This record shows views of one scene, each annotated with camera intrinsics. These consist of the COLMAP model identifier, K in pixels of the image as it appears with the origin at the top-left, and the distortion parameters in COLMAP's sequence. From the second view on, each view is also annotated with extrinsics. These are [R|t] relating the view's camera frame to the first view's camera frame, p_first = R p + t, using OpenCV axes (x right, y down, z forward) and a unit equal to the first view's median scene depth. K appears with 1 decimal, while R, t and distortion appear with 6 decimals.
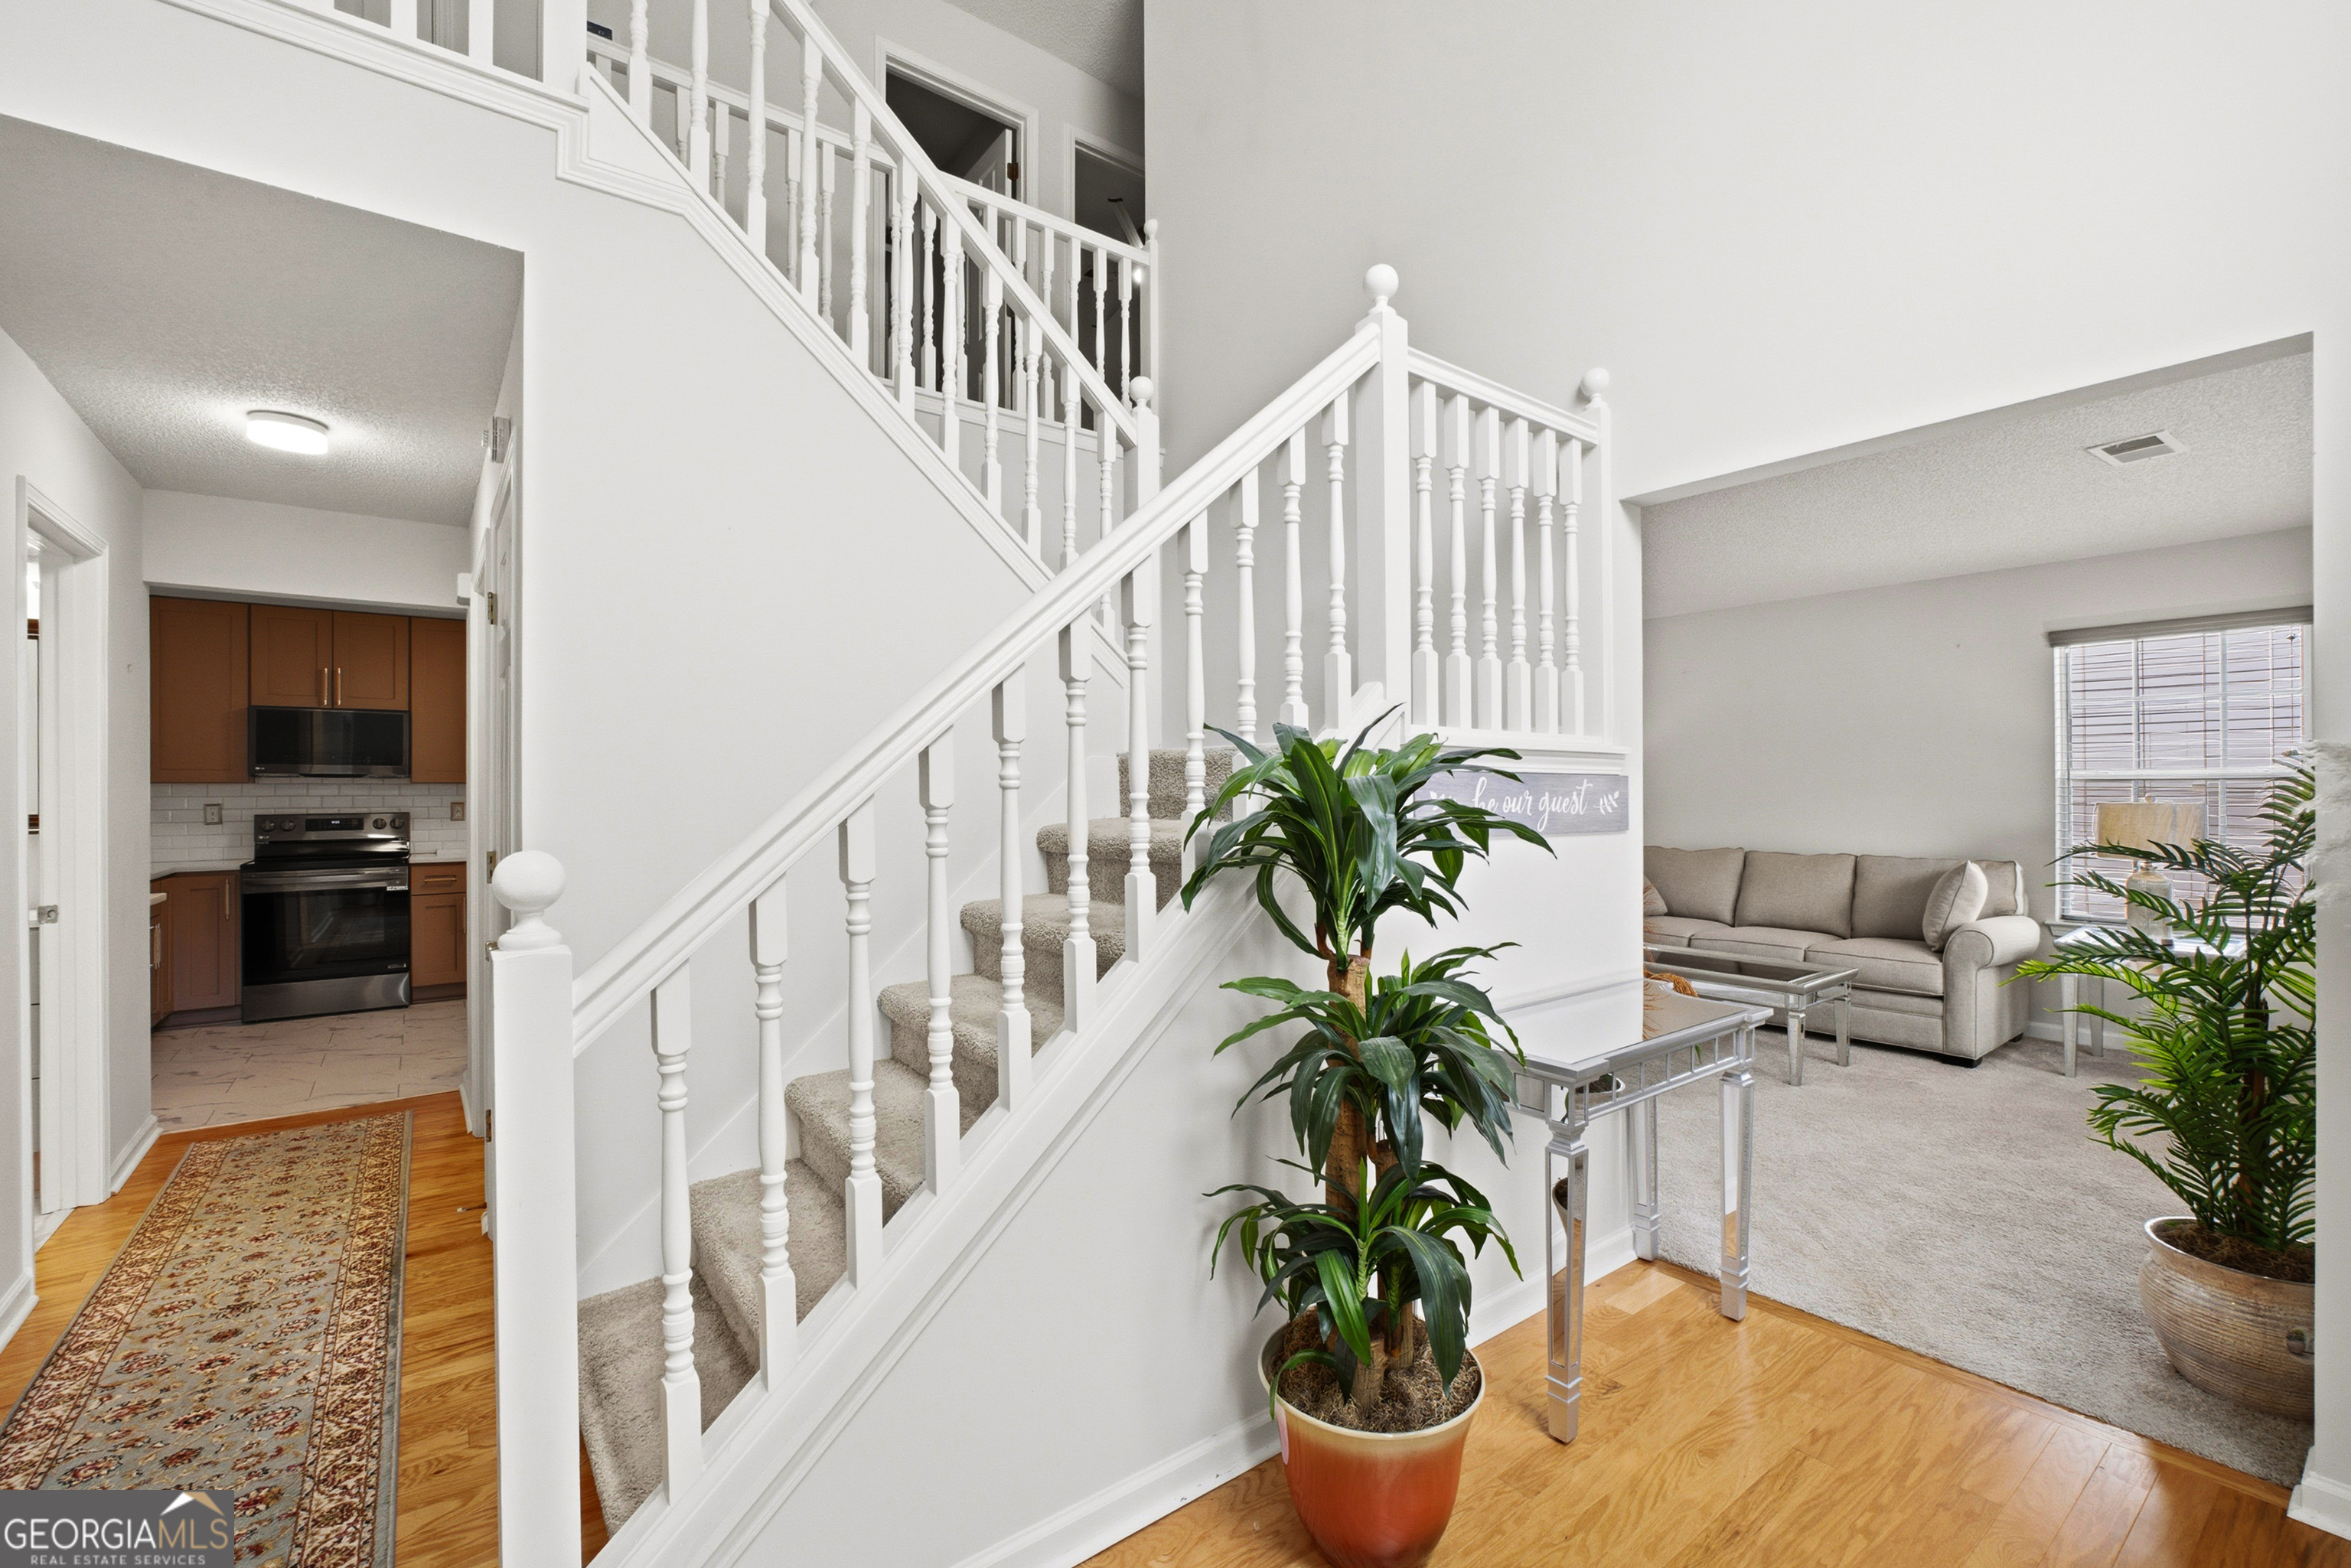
lens RADIAL K [[1006.6, 0, 1177.6], [0, 1006.6, 793.2], [0, 0, 1]] dist [-0.011292, 0.000905]
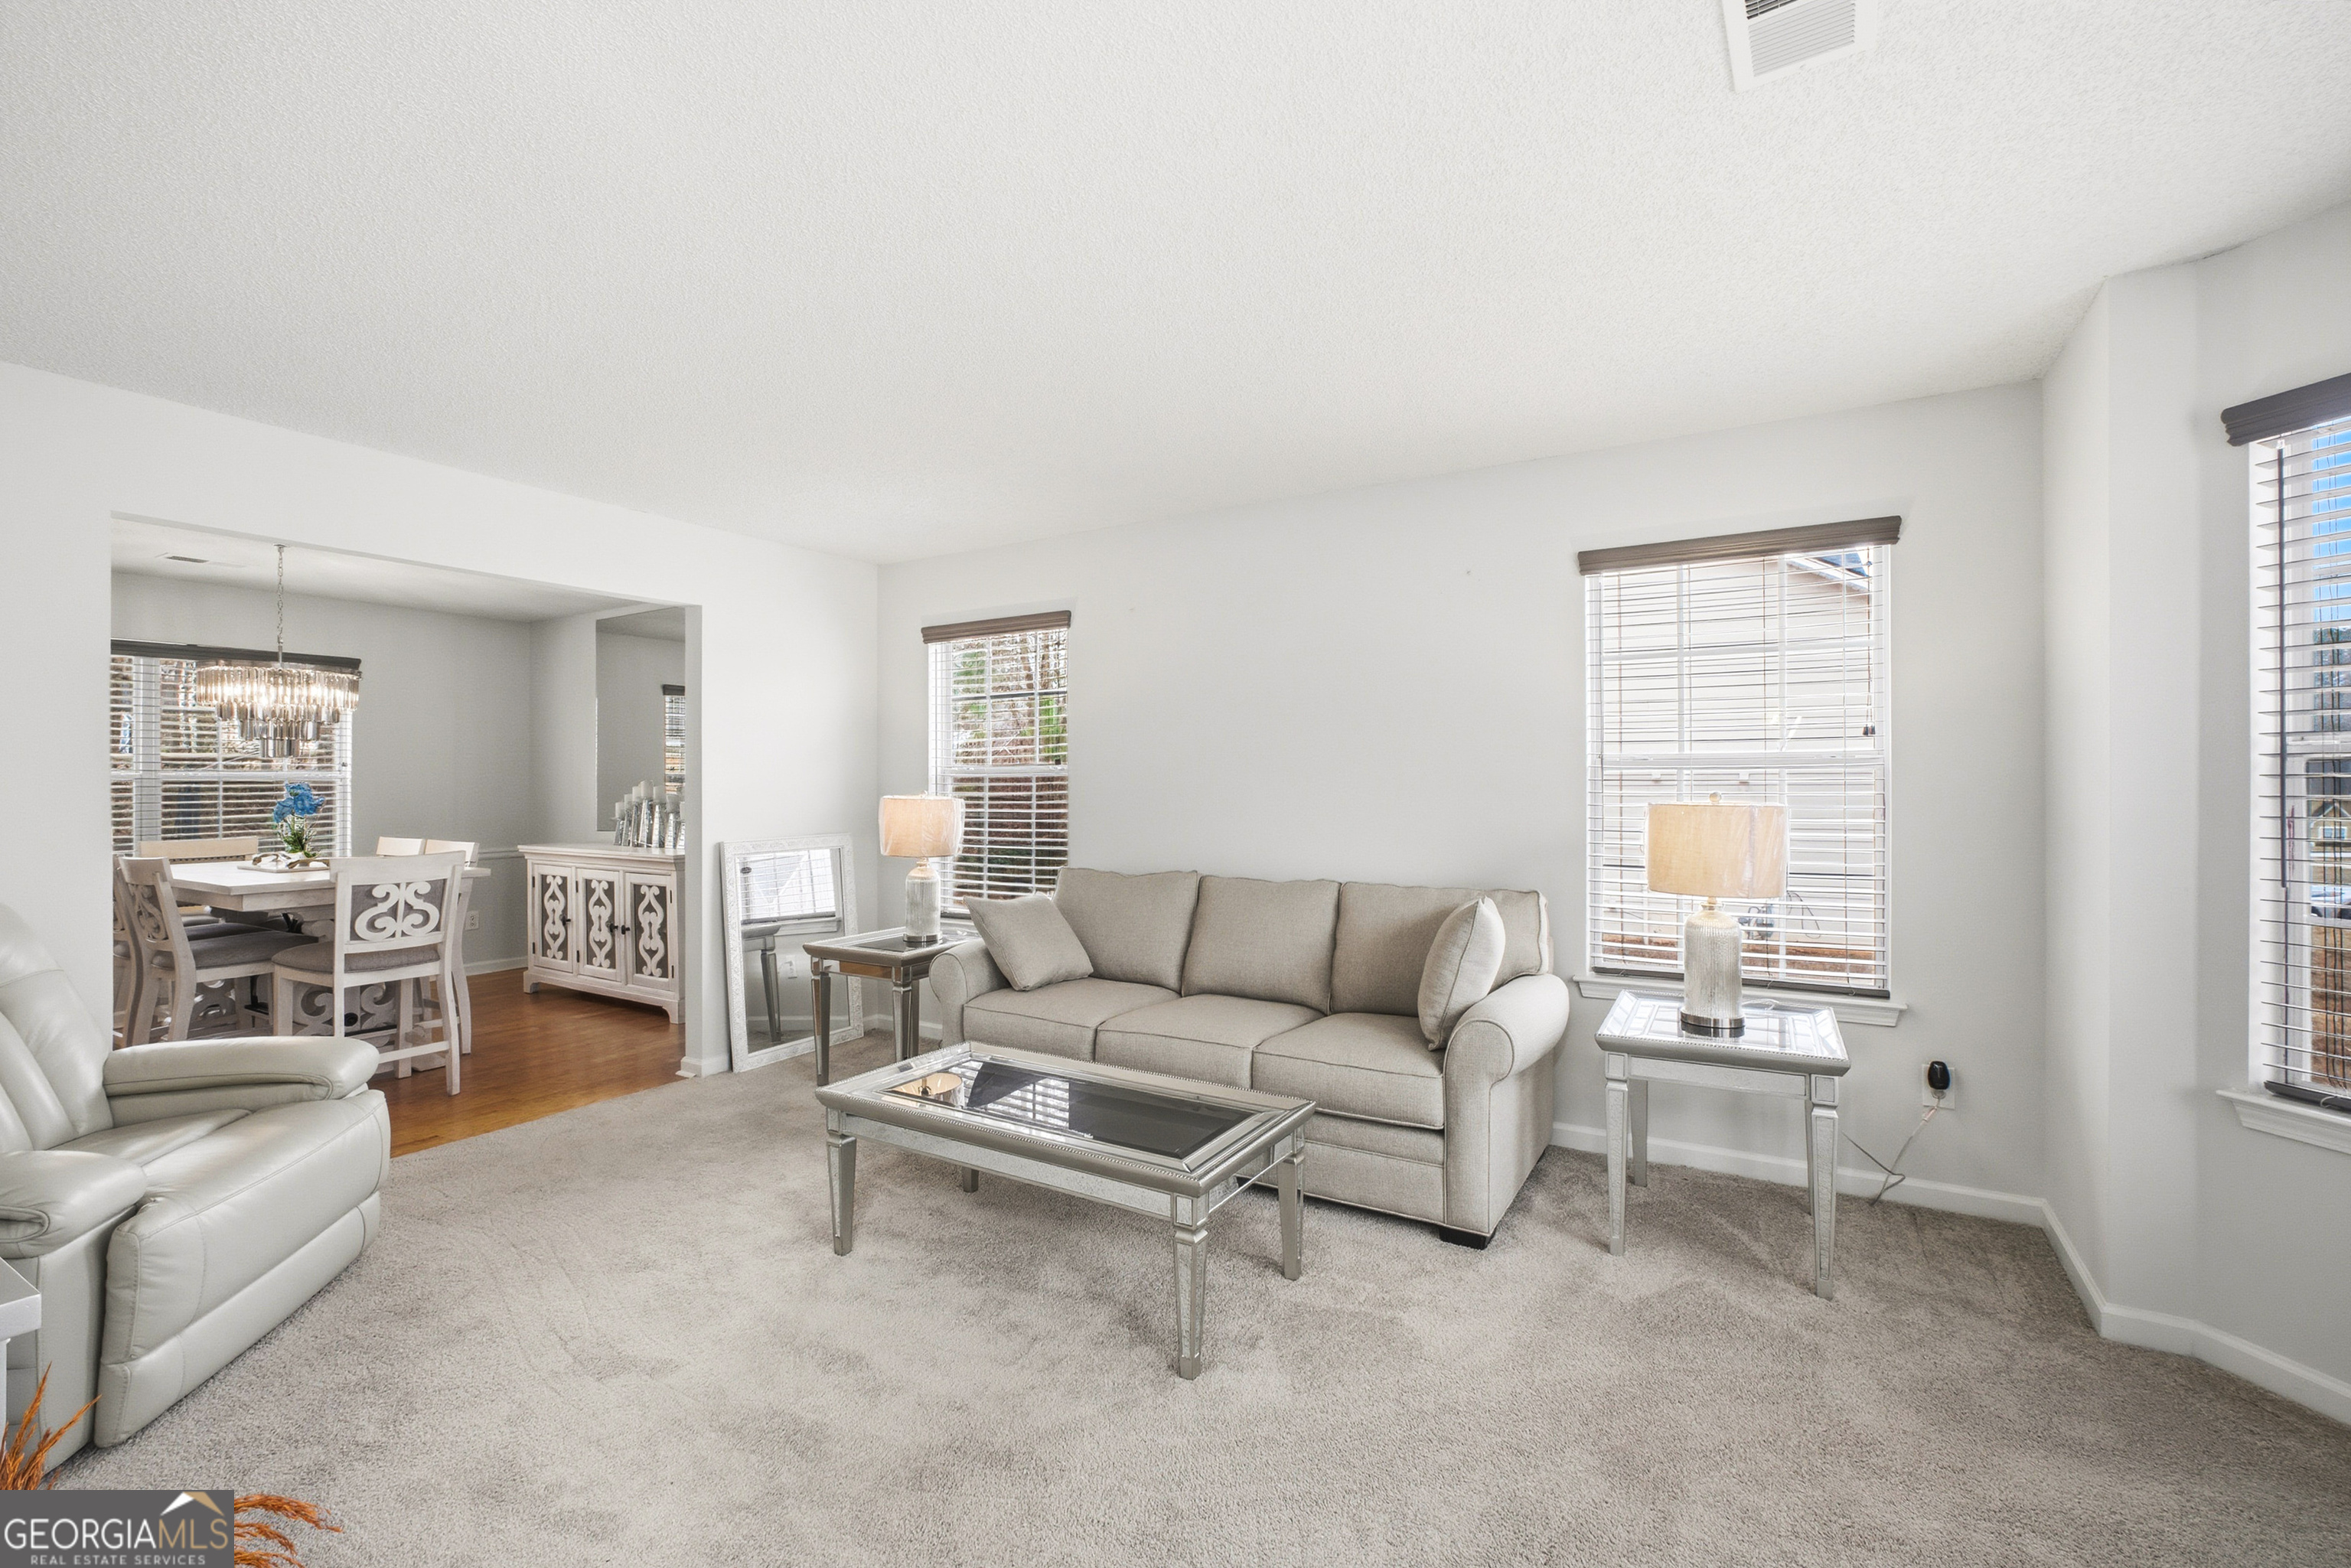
lens RADIAL K [[1006.6, 0, 1181.1], [0, 1006.6, 799.7], [0, 0, 1]] dist [-0.011292, 0.000905]
pose [[0.929567, -0.003334, 0.368639, 0.385761], [-0.000255, 0.999953, 0.009688, 0.001486], [-0.368654, -0.009100, 0.929522, 0.485043]]
